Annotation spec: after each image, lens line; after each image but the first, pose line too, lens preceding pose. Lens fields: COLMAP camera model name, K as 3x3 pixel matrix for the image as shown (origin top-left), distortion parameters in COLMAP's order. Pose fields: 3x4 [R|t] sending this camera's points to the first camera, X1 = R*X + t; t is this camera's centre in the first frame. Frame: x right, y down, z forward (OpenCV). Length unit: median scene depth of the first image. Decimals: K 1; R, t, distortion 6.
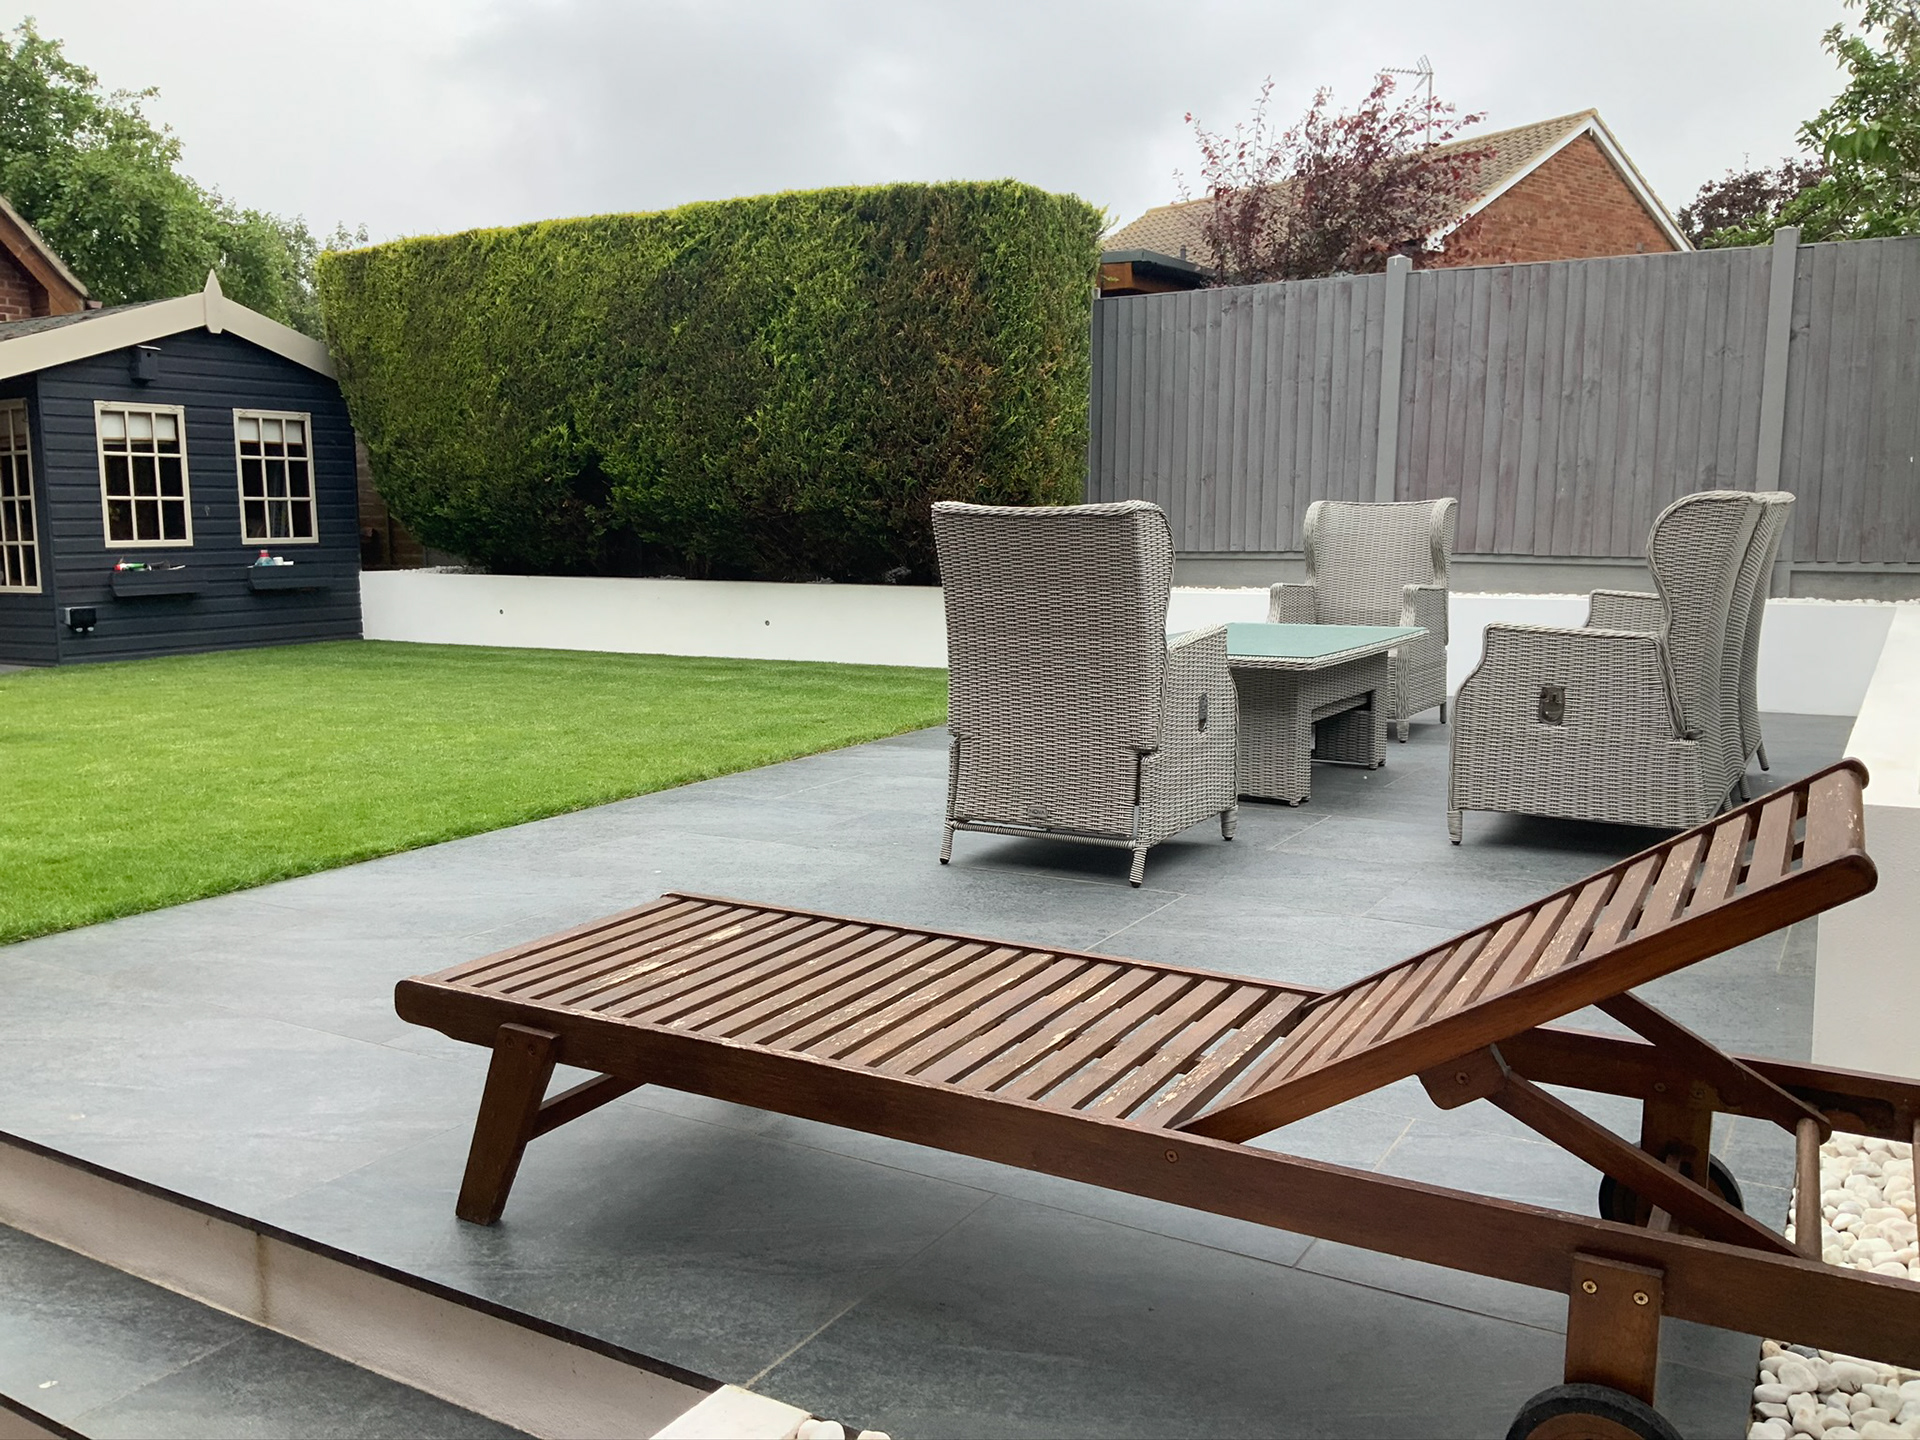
lens RADIAL K [[1580.0, 0, 954.9], [0, 1580.0, 718.4], [0, 0, 1]] dist [0.103878, -0.204284]
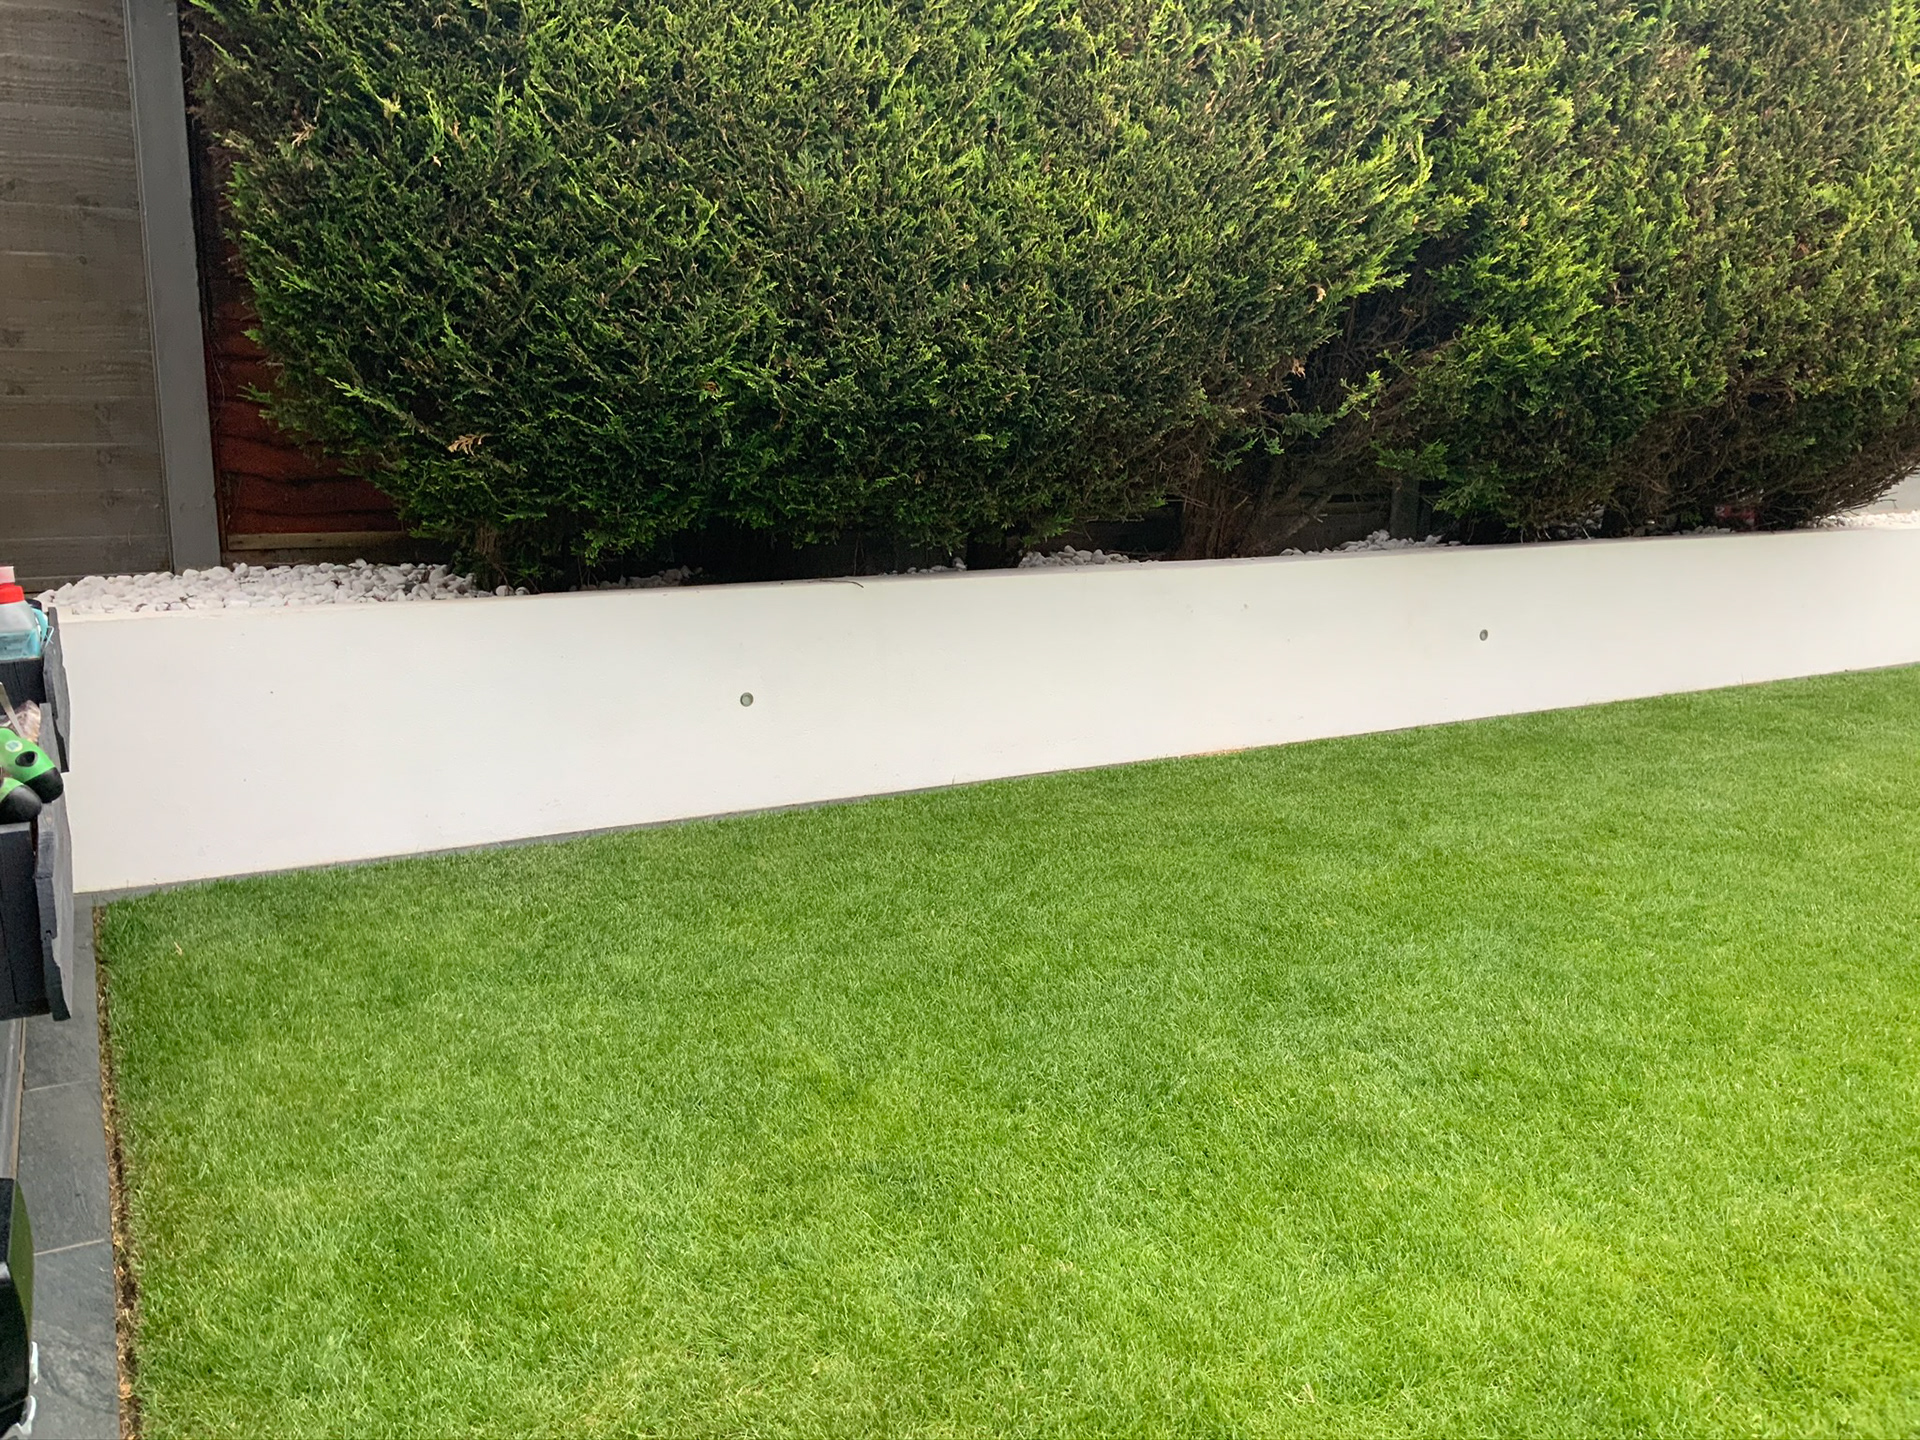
lens RADIAL K [[1580.0, 0, 954.9], [0, 1580.0, 718.7], [0, 0, 1]] dist [0.103878, -0.204284]
pose [[0.502732, -0.158826, 0.849726, -0.767861], [0.103112, 0.986976, 0.123475, -0.140203], [-0.858271, 0.025542, 0.512561, 1.136072]]
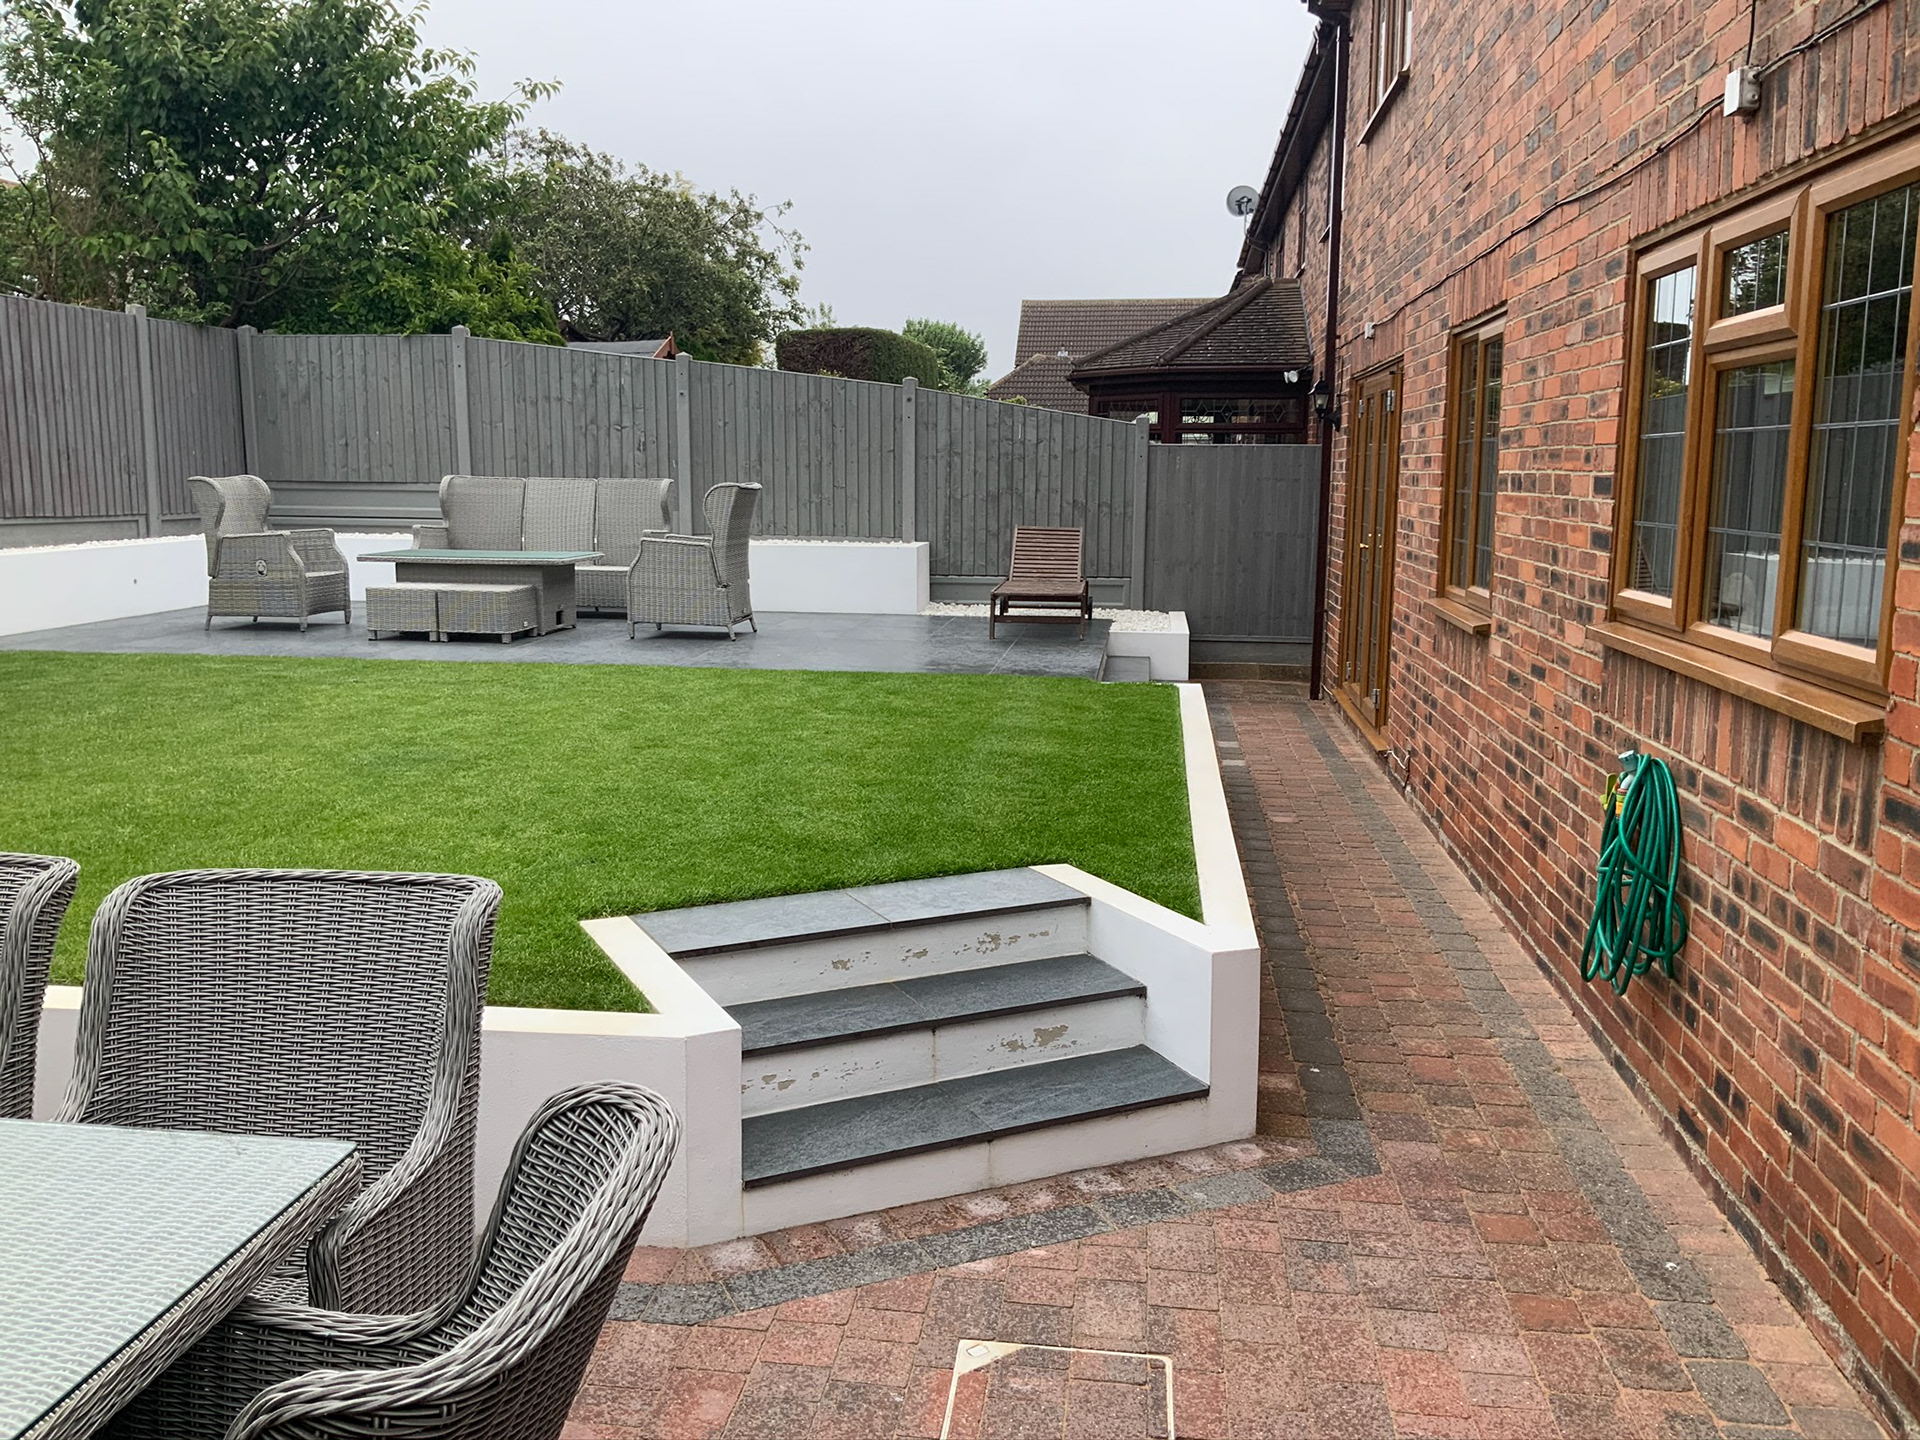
lens RADIAL K [[1580.0, 0, 954.8], [0, 1580.0, 717.4], [0, 0, 1]] dist [0.103878, -0.204284]
pose [[-0.404095, -0.137572, 0.904313, -1.211668], [0.115629, 0.973012, 0.199692, -0.120974], [-0.907379, 0.185259, -0.377282, 0.866956]]
